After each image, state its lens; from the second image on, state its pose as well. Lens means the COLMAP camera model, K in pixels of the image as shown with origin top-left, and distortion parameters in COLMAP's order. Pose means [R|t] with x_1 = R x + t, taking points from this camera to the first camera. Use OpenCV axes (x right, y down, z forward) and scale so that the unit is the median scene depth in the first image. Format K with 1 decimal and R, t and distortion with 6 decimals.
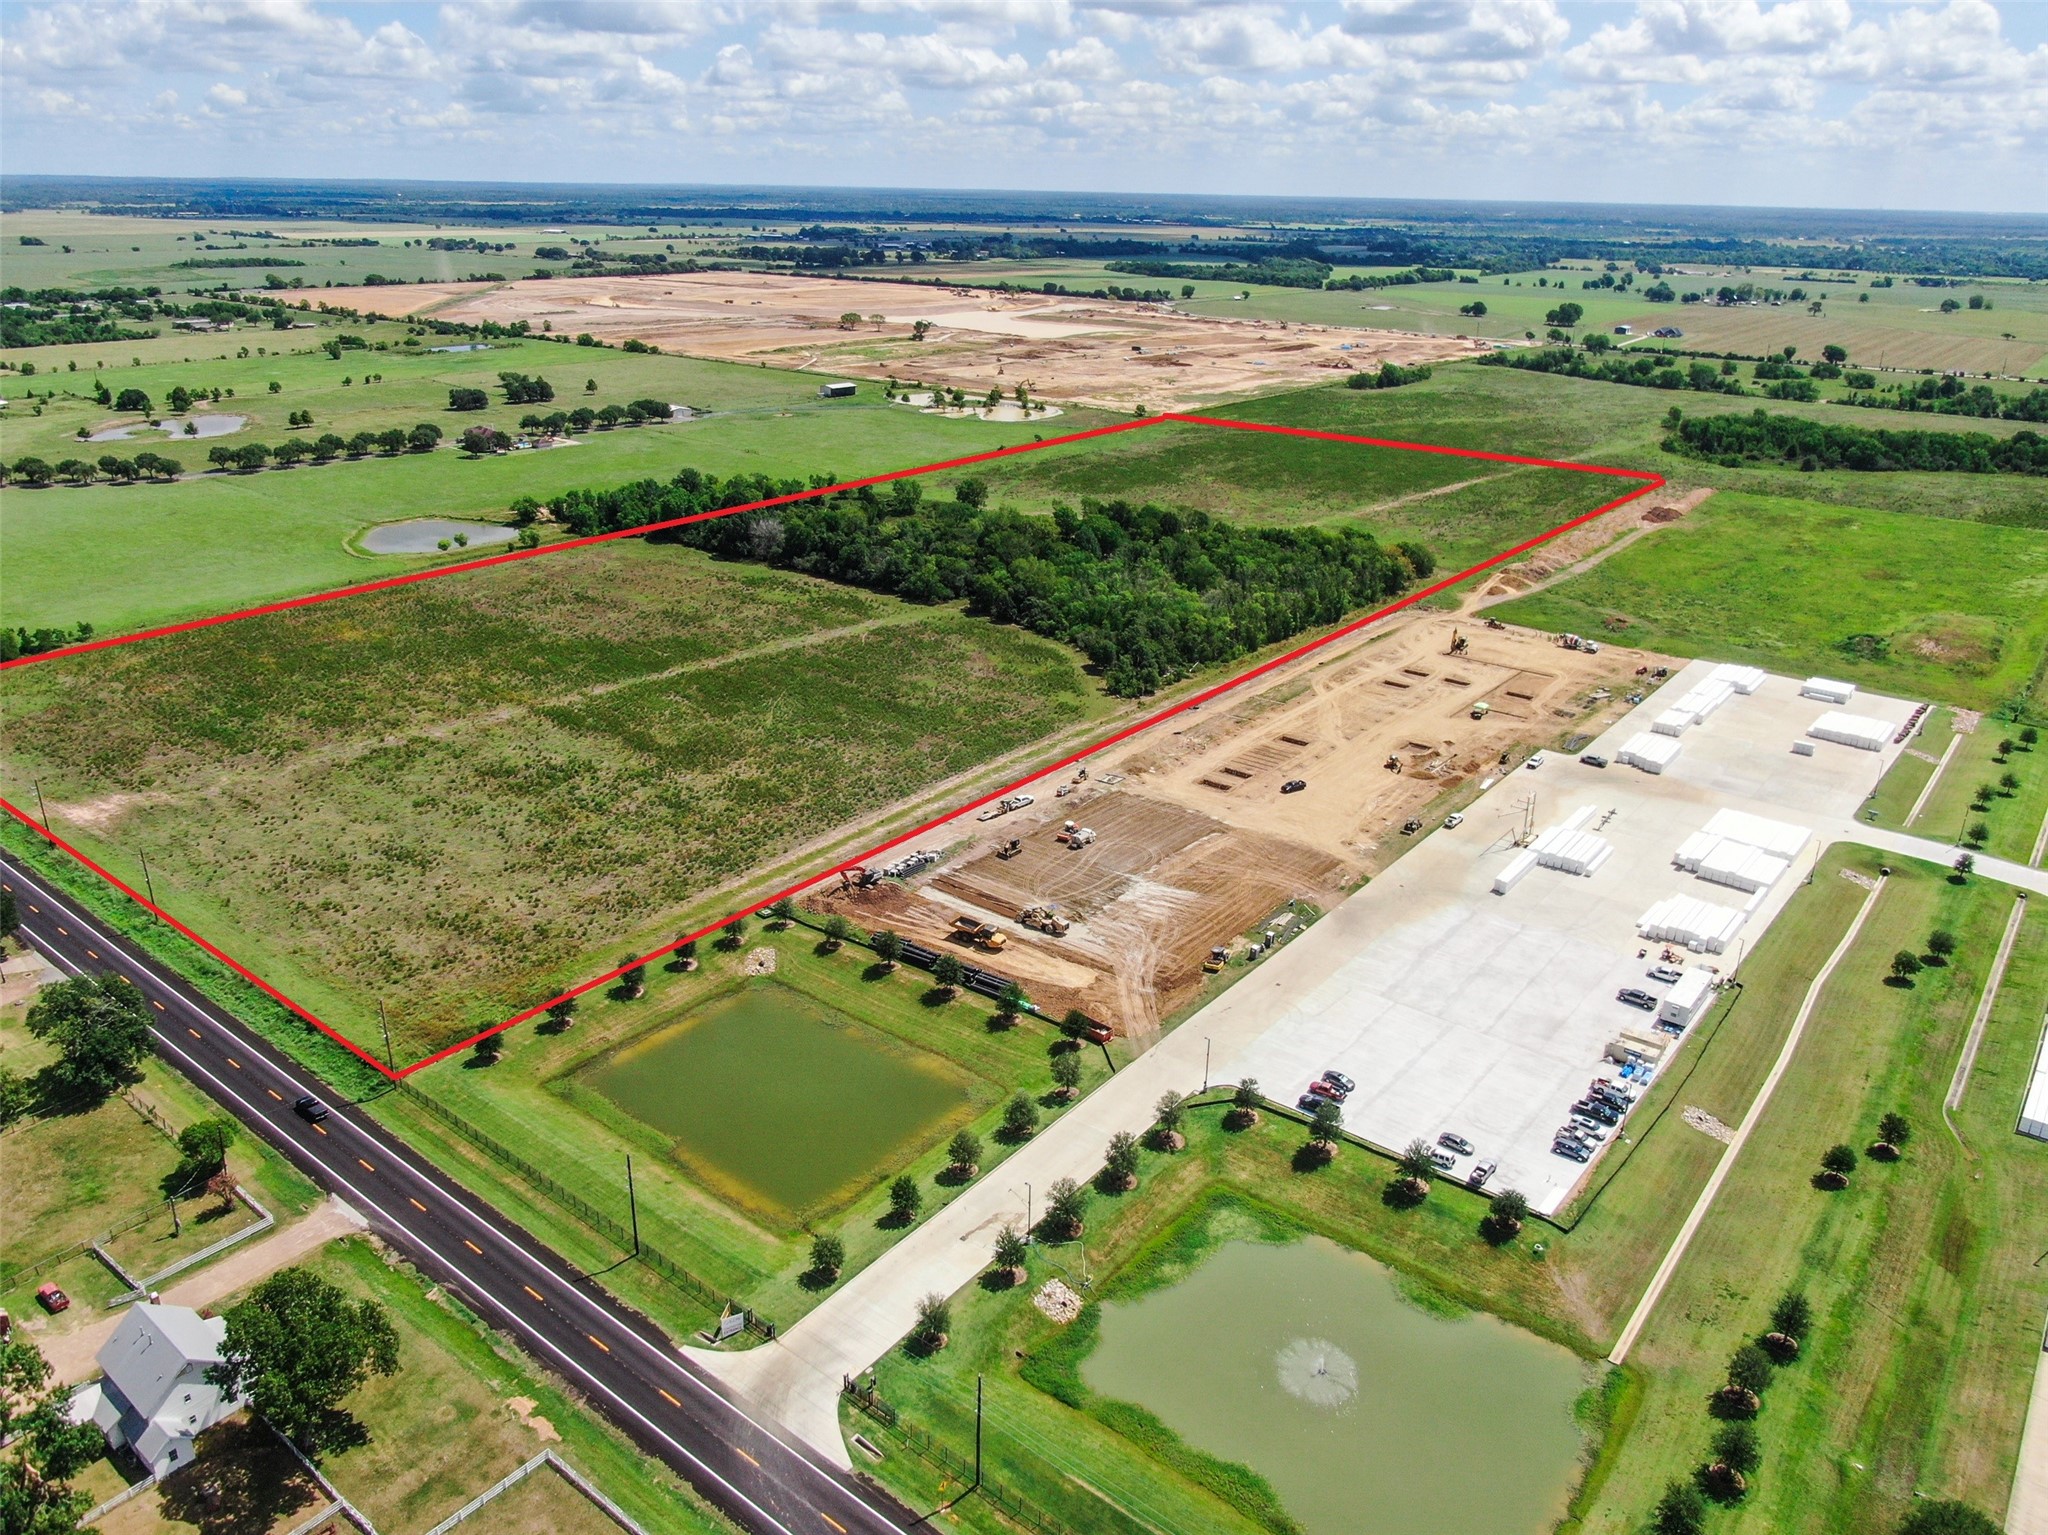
lens RADIAL K [[1472.4, 0, 1024.0], [0, 1472.4, 767.5], [0, 0, 1]] dist [-0.004221, -0.003971]
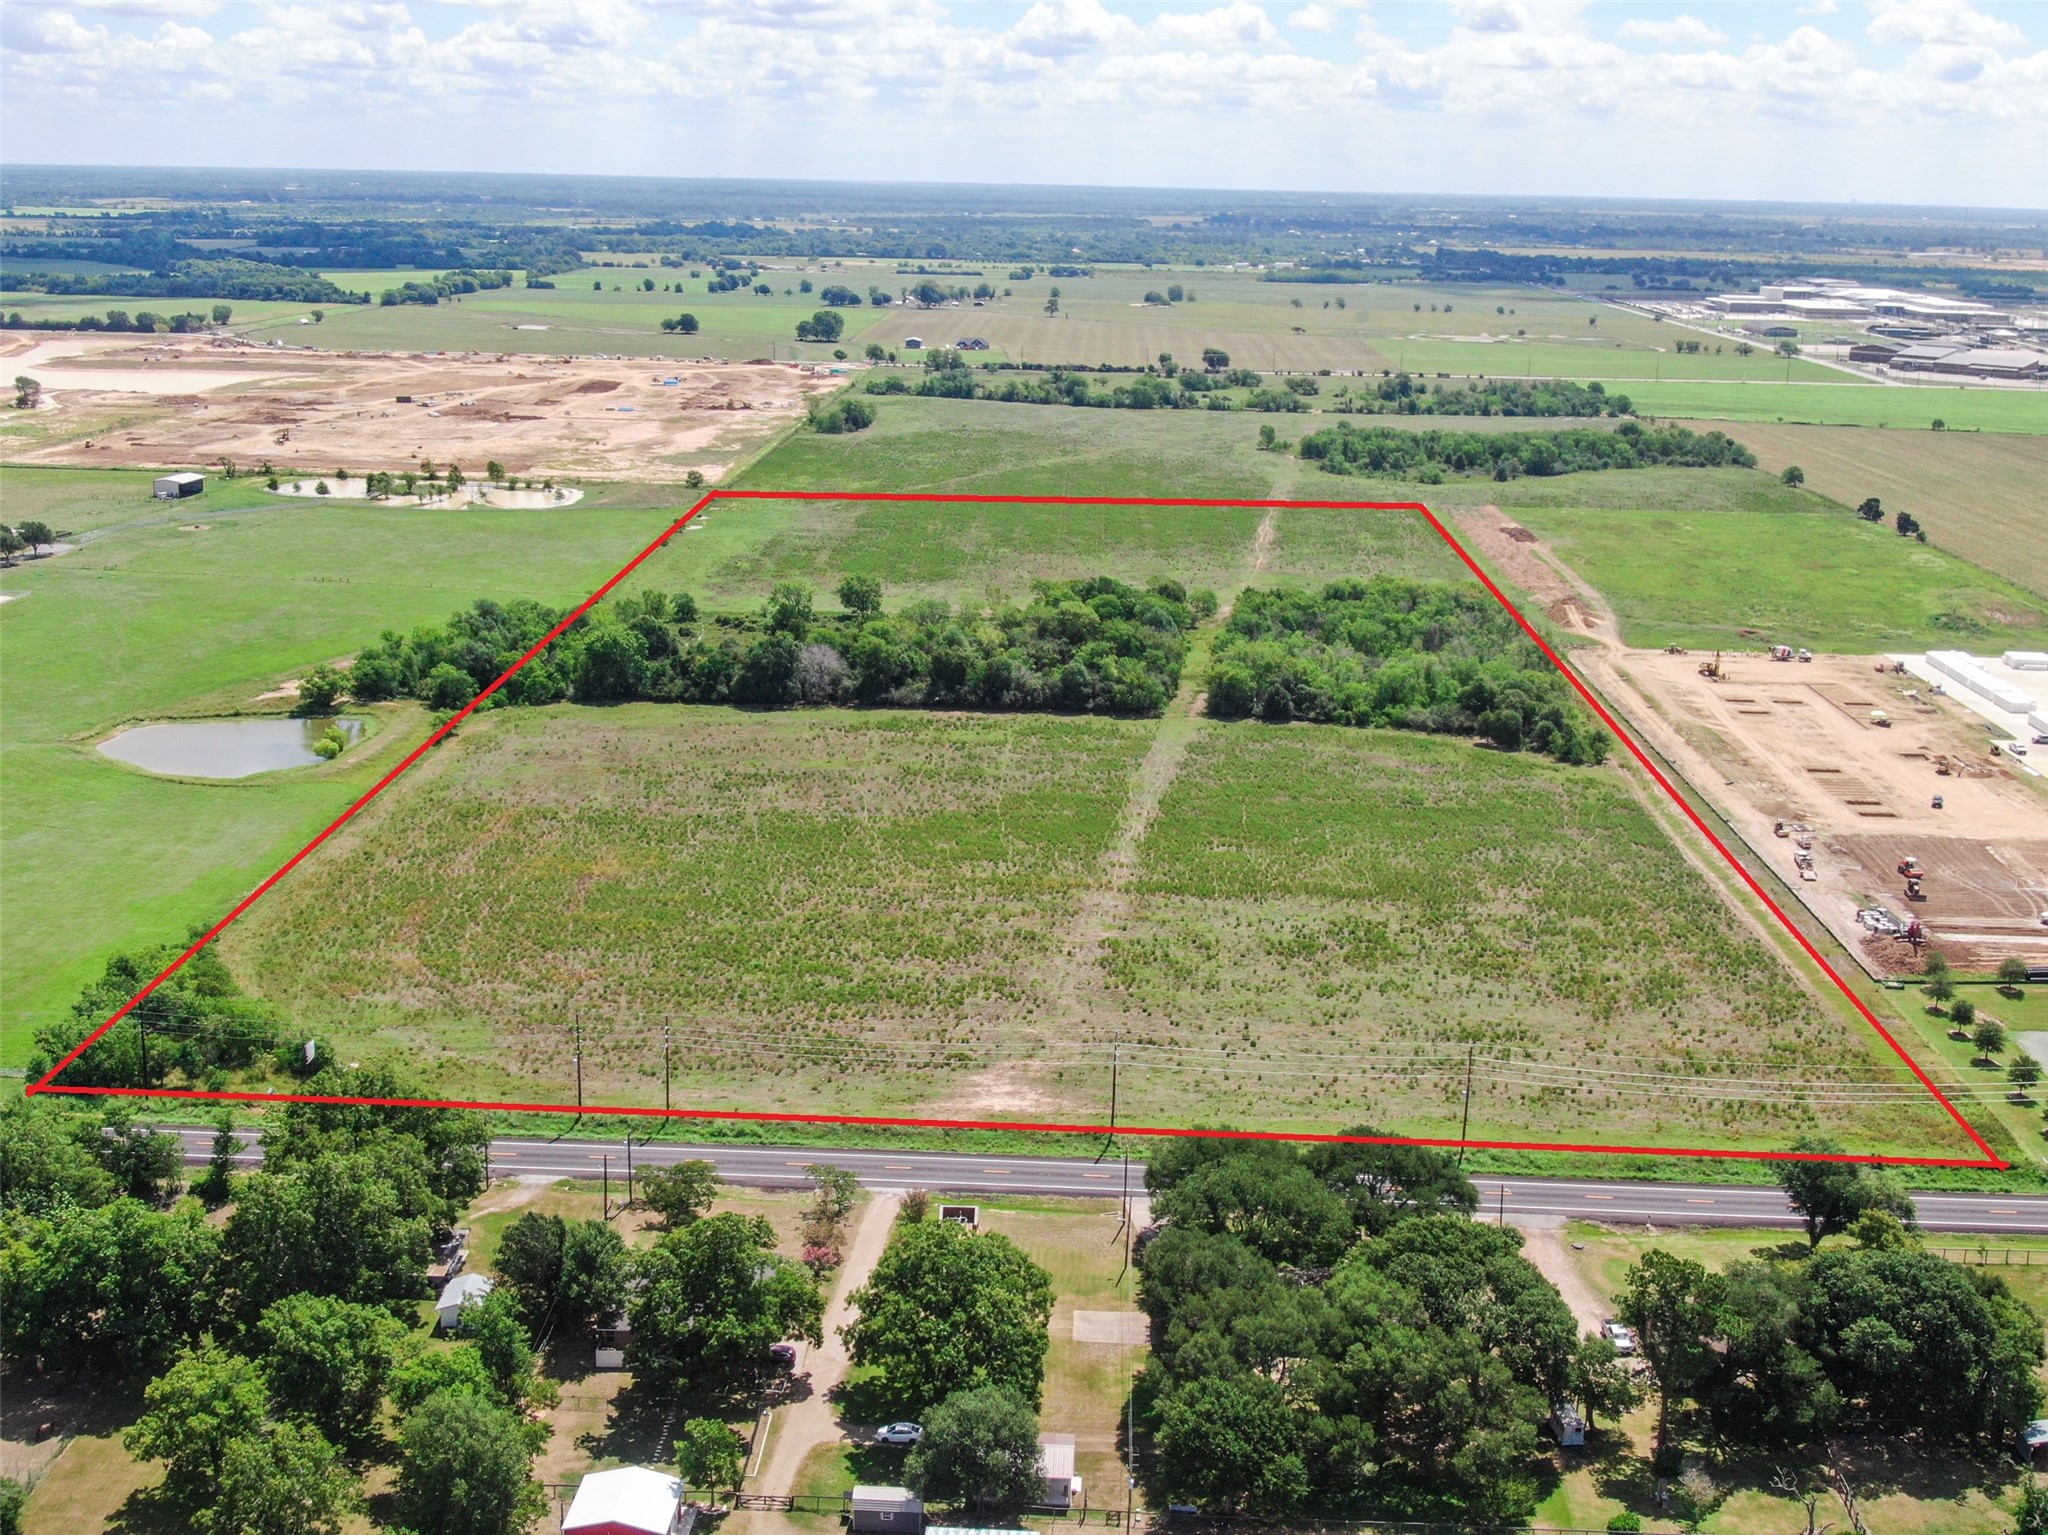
lens RADIAL K [[2320.0, 0, 1024.0], [0, 2320.0, 767.5], [0, 0, 1]] dist [0.078502, -0.294566]
pose [[0.807221, -0.146465, 0.571789, -0.922277], [0.211523, 0.976165, -0.048570, -0.048228], [-0.551047, 0.160153, 0.818962, 0.077258]]
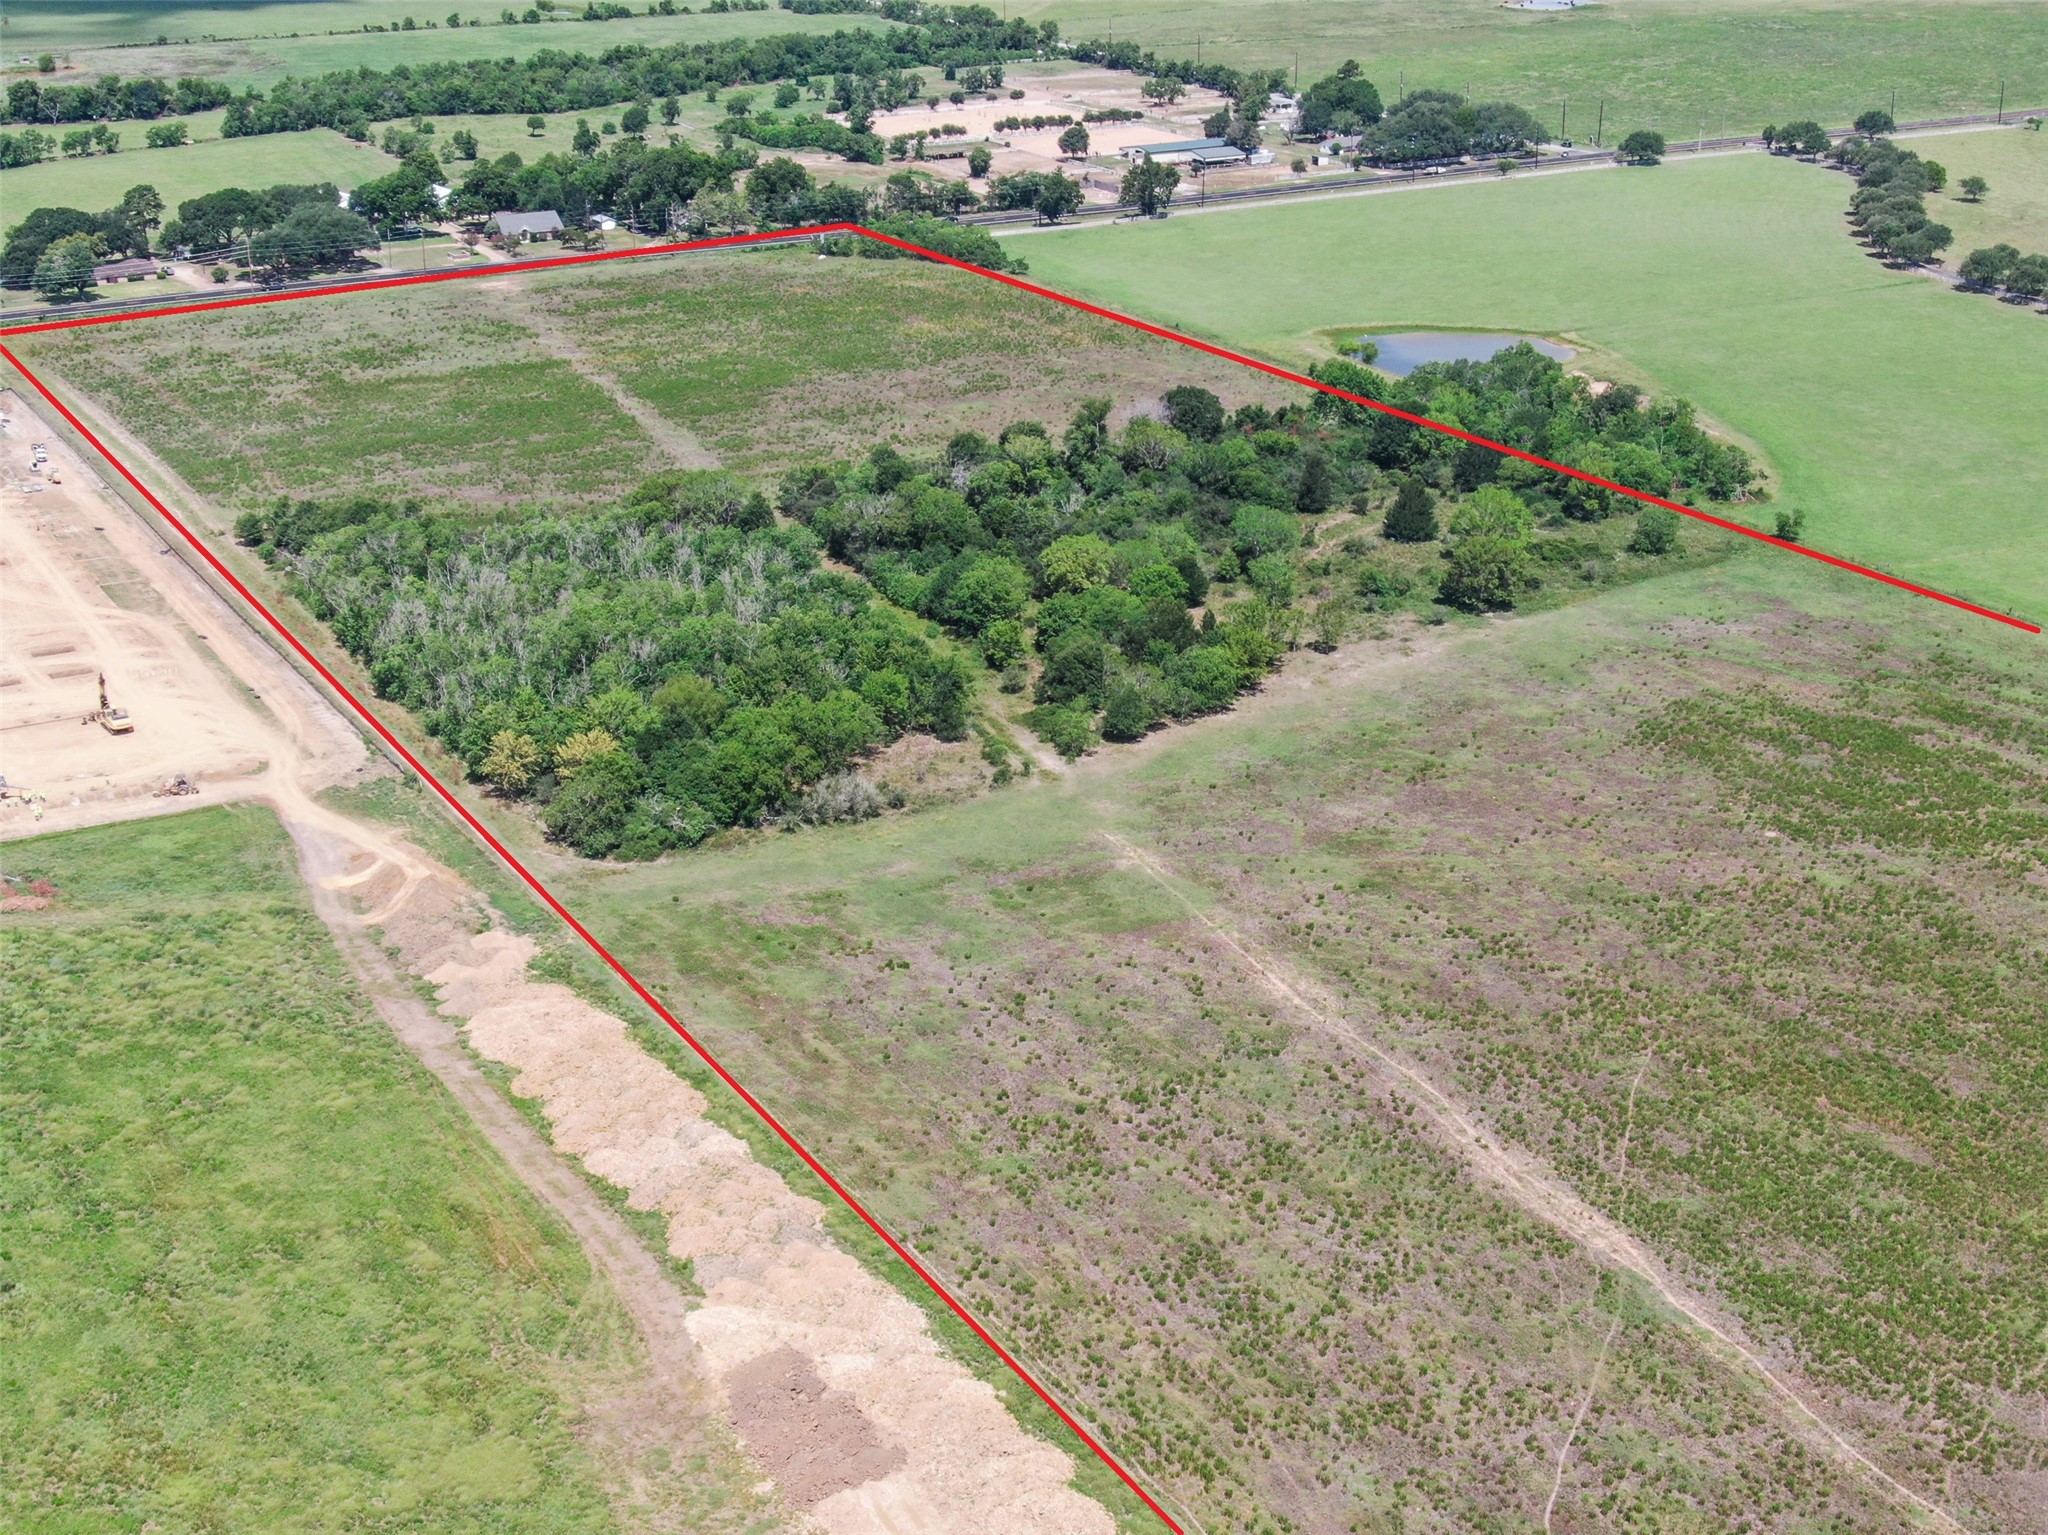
lens RADIAL K [[2858.8, 0, 1024.0], [0, 2858.8, 767.5], [0, 0, 1]] dist [-0.010061, -0.020907]
pose [[-0.372846, 0.317125, -0.872019, 1.155531], [-0.353763, 0.820220, 0.449544, -0.697525], [0.857810, 0.476099, -0.193629, 1.589163]]
